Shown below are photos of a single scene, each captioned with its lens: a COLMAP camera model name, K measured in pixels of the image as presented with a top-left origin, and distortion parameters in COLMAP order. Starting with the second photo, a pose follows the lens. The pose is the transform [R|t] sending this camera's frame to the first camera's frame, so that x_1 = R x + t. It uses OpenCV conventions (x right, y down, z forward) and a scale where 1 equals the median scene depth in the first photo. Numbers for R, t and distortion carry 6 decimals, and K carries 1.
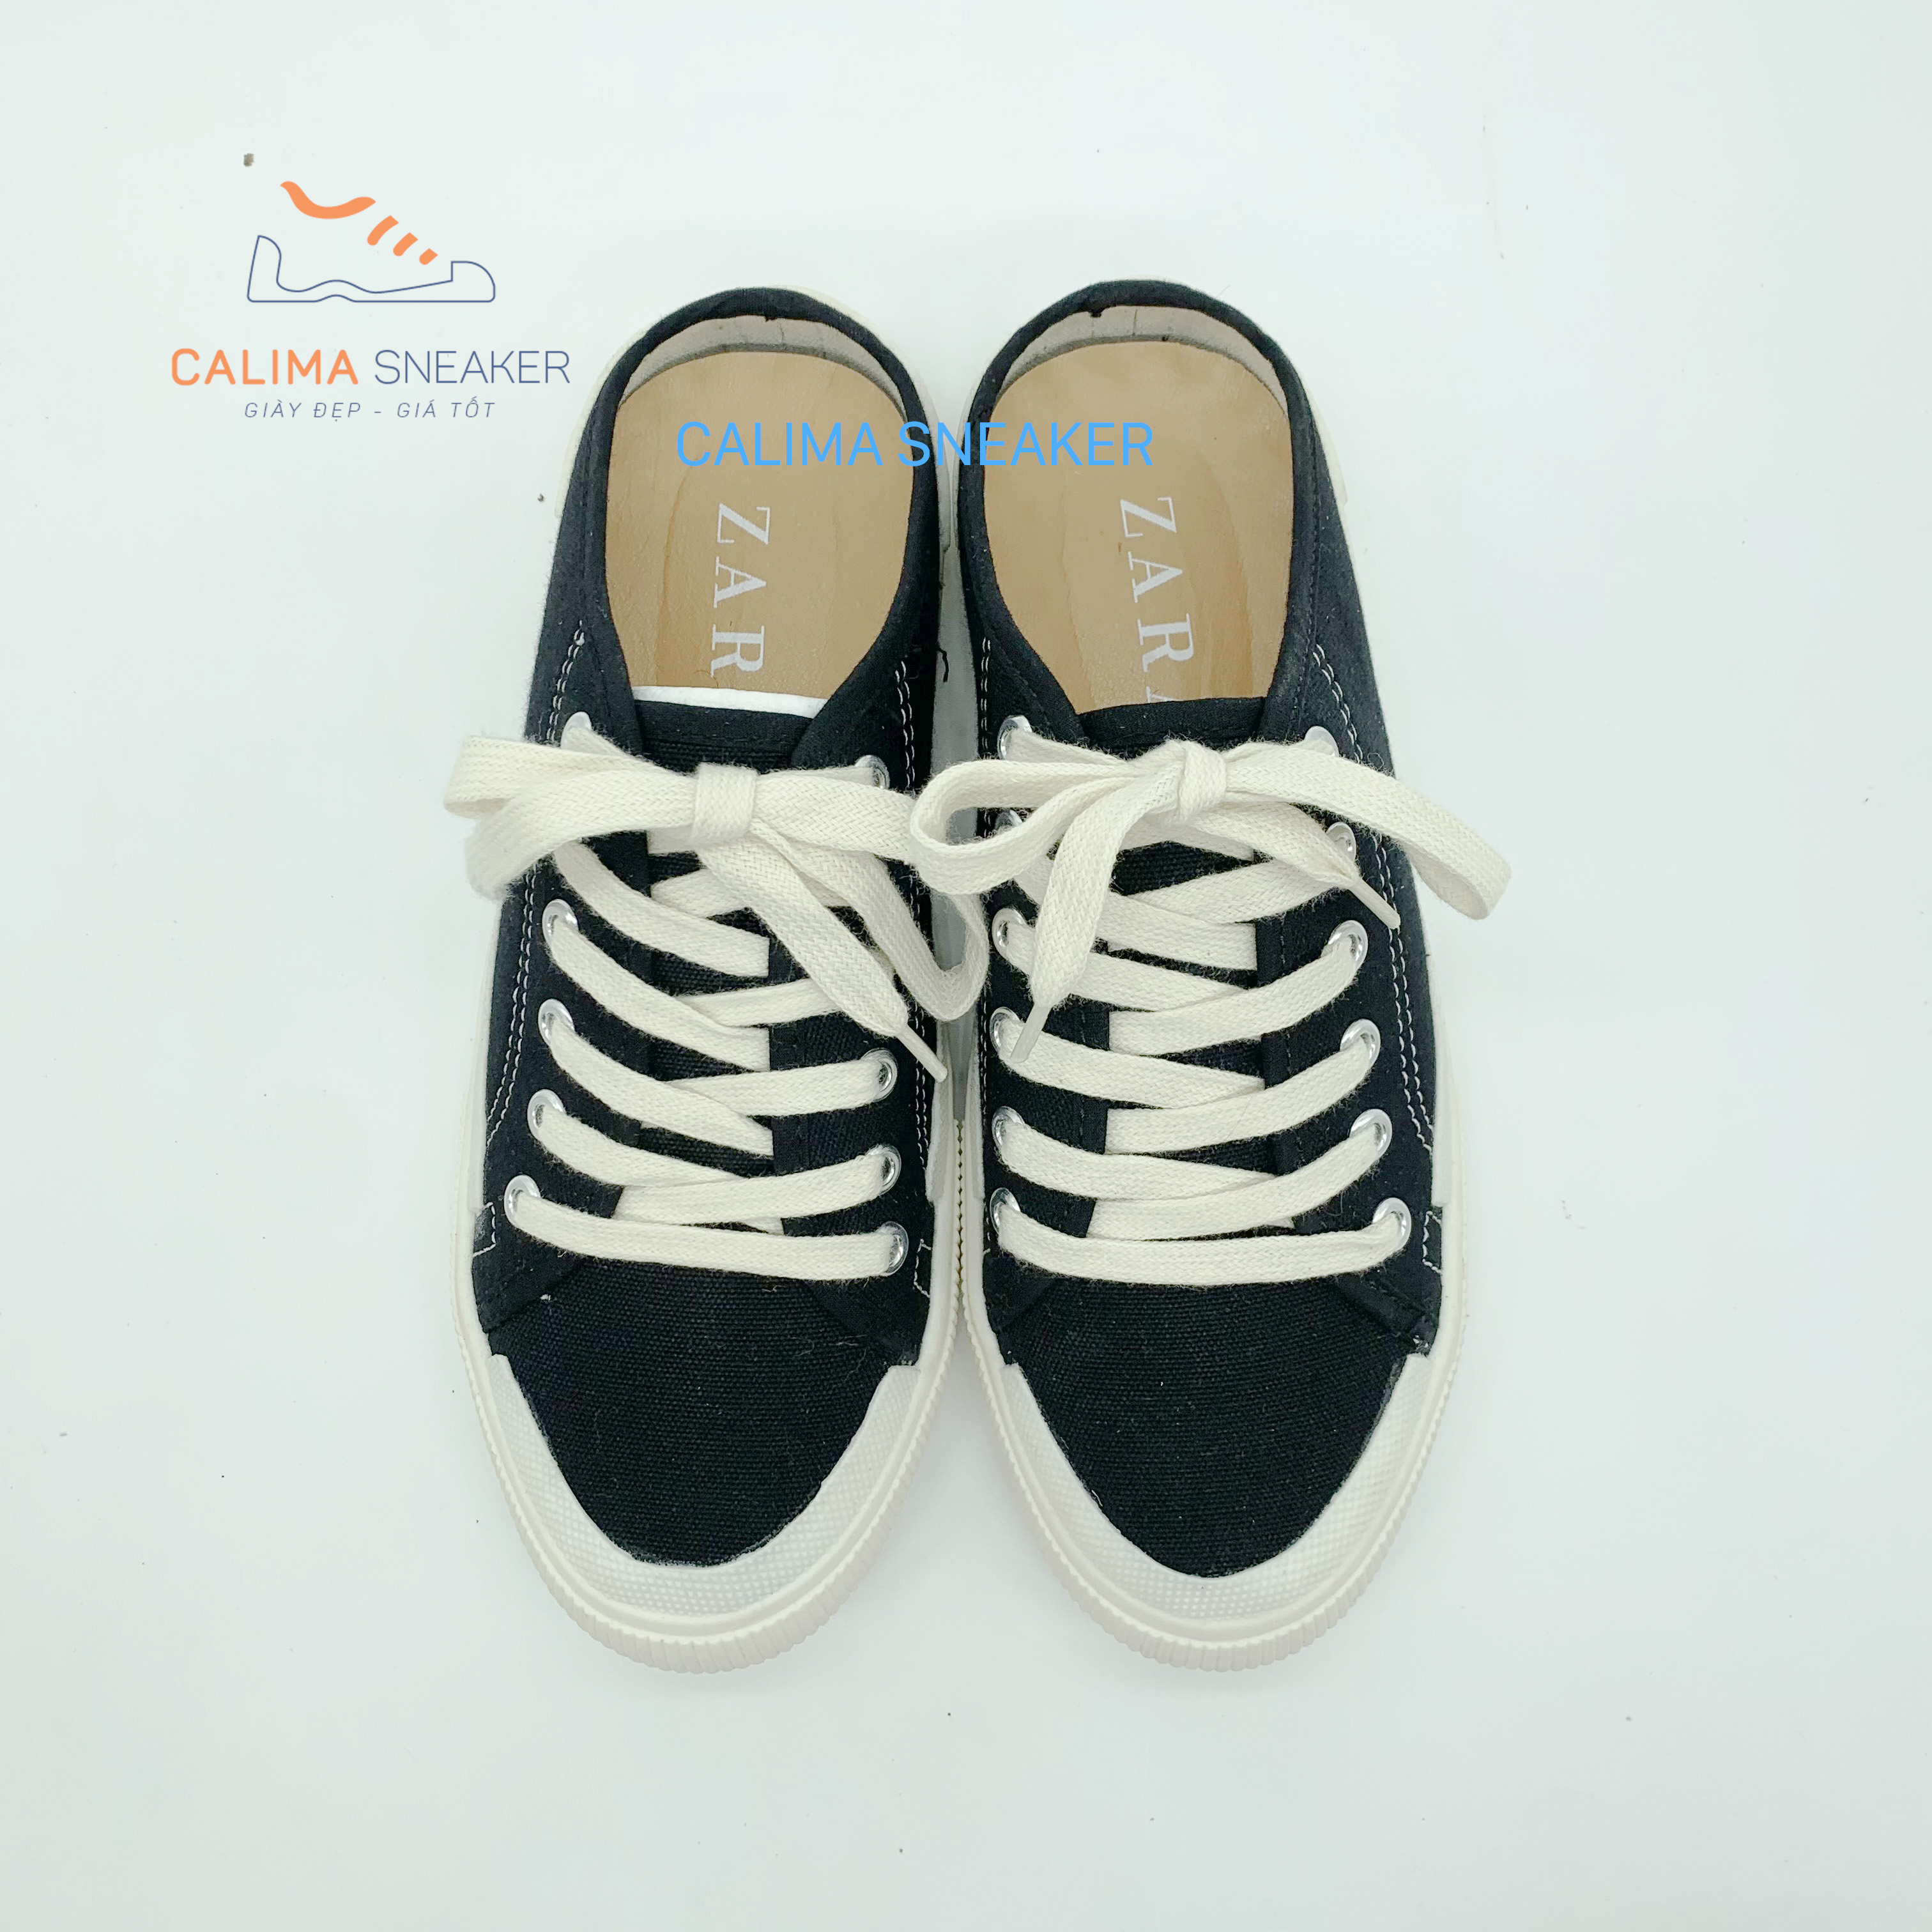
lens RADIAL K [[2269.2, 0, 966.0], [0, 2269.2, 966.0], [0, 0, 1]] dist [0.017981, 0.018179]
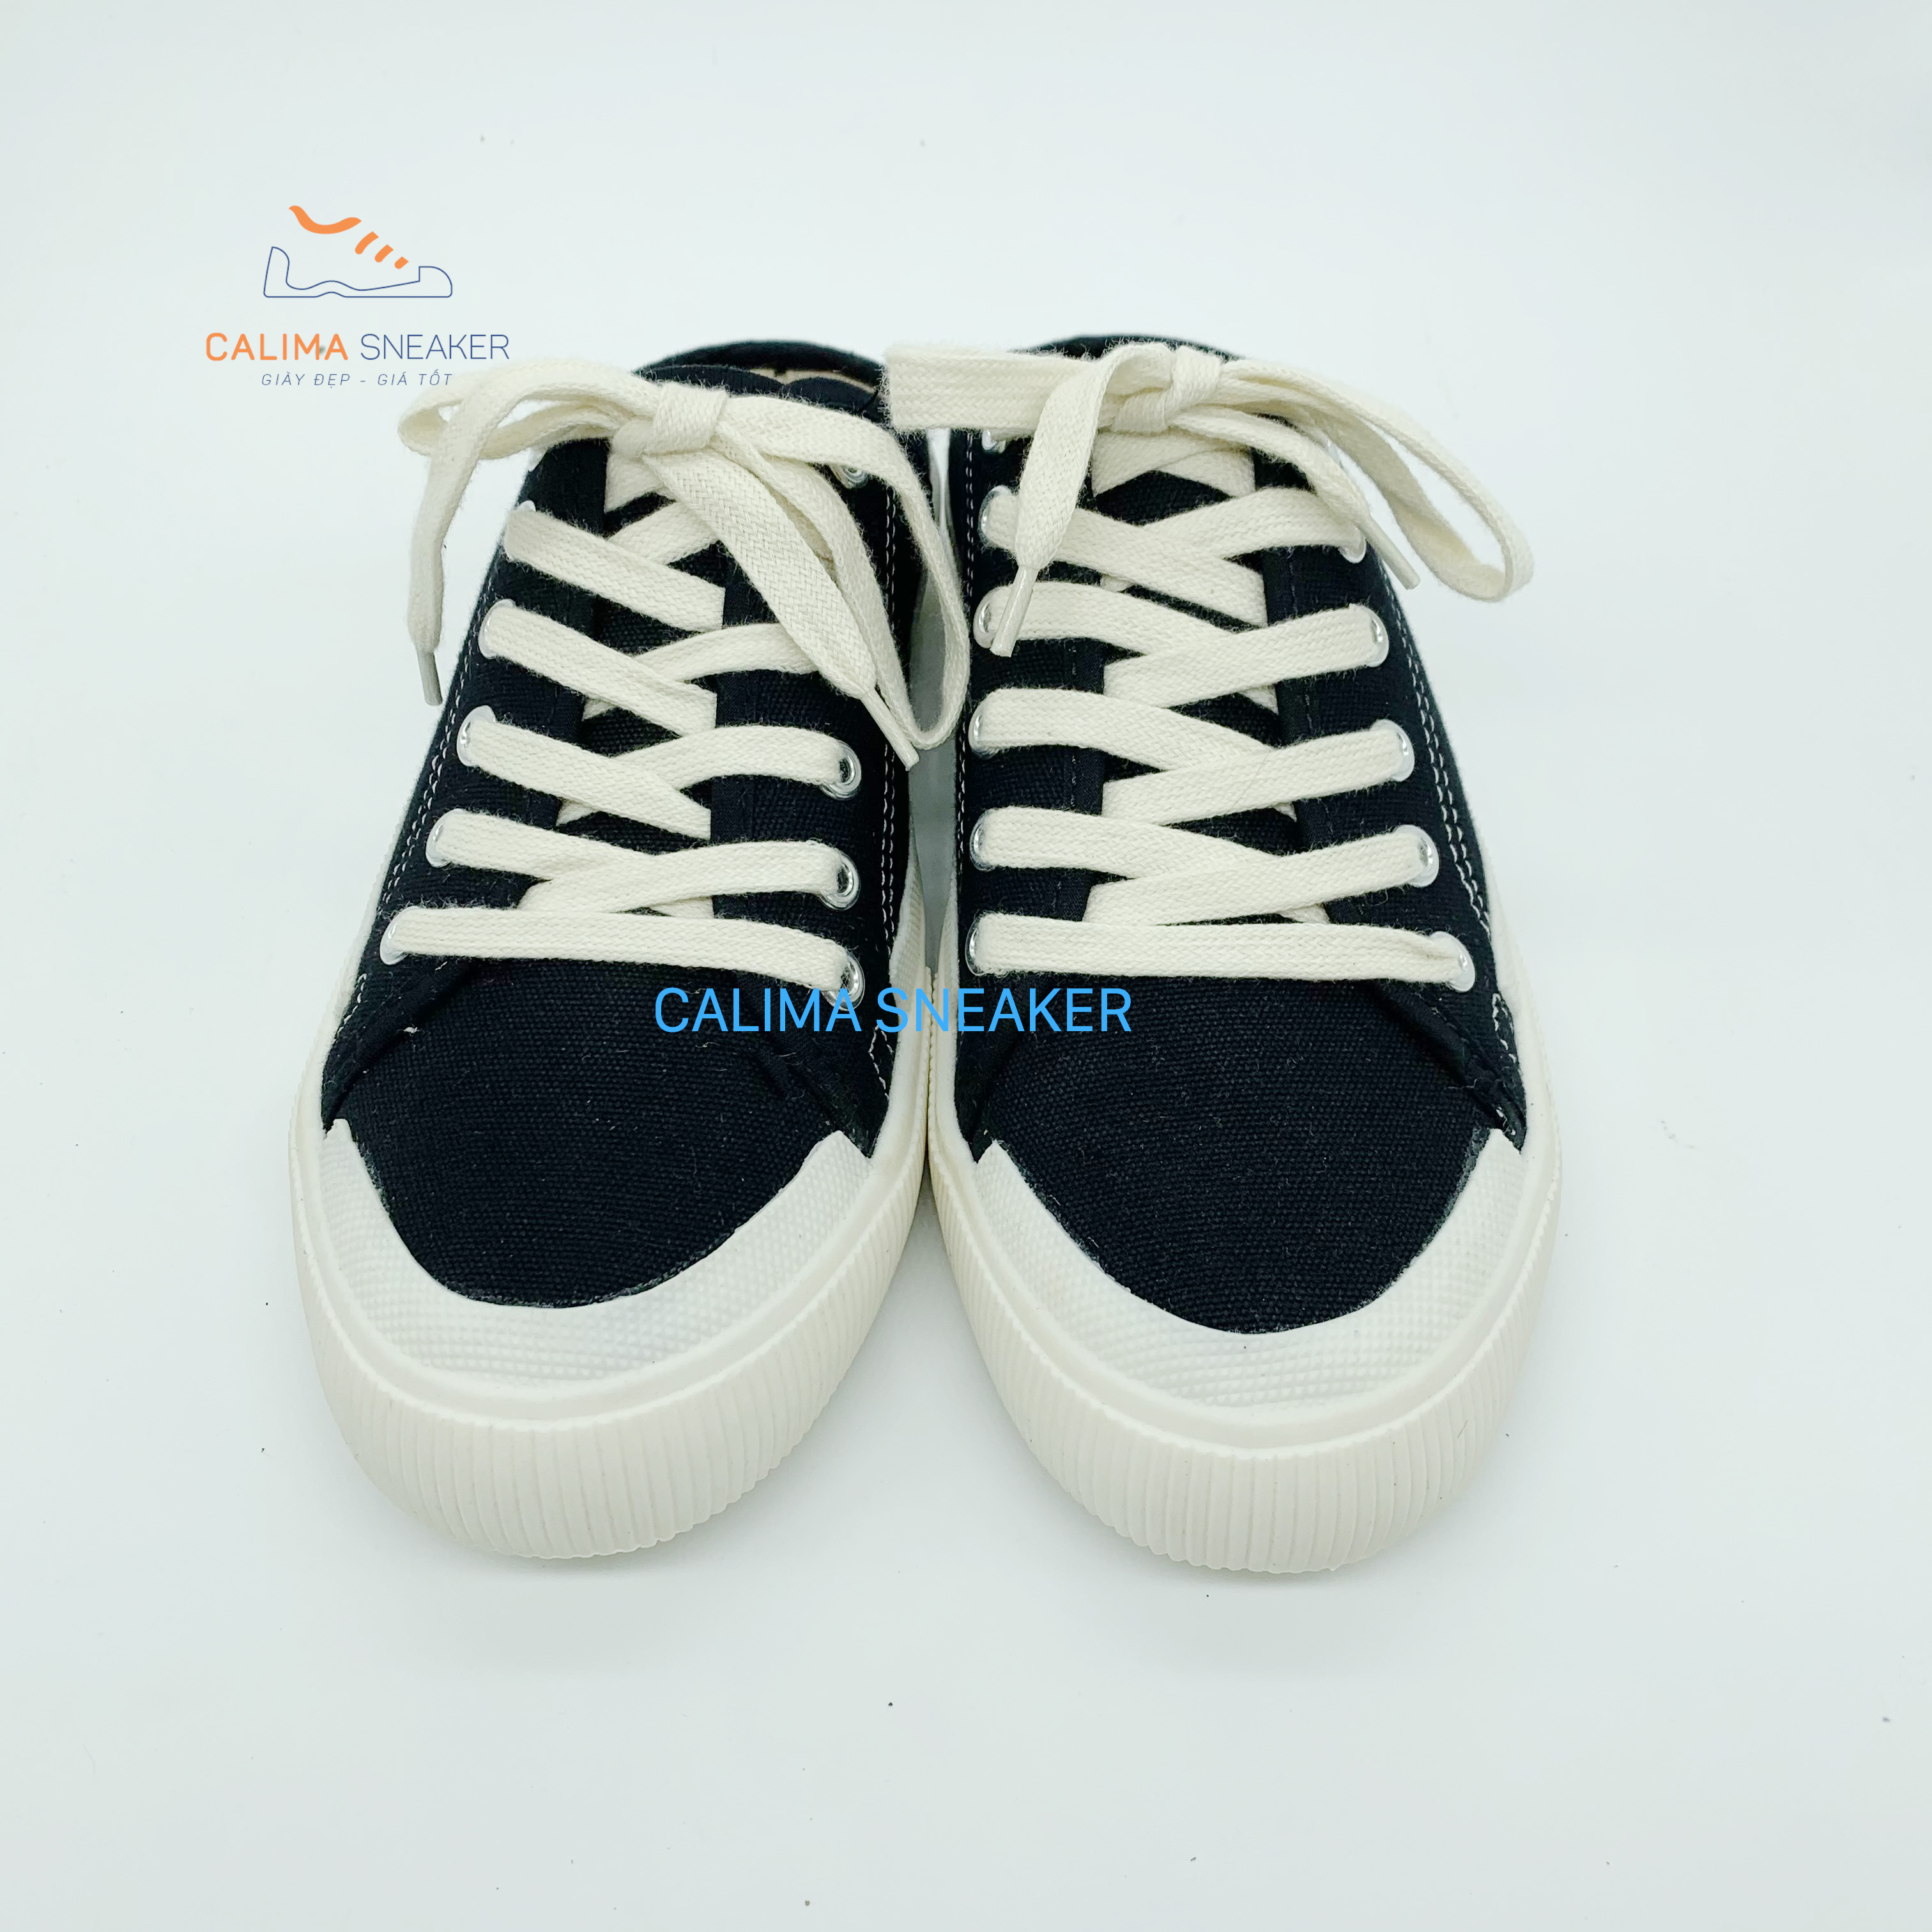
lens RADIAL K [[2269.2, 0, 966.0], [0, 2269.2, 966.0], [0, 0, 1]] dist [0.017981, 0.018179]
pose [[0.999705, 0.023442, -0.006373, 0.016714], [-0.022305, 0.781820, -0.623105, 0.641189], [-0.009625, 0.623064, 0.782112, 0.360786]]
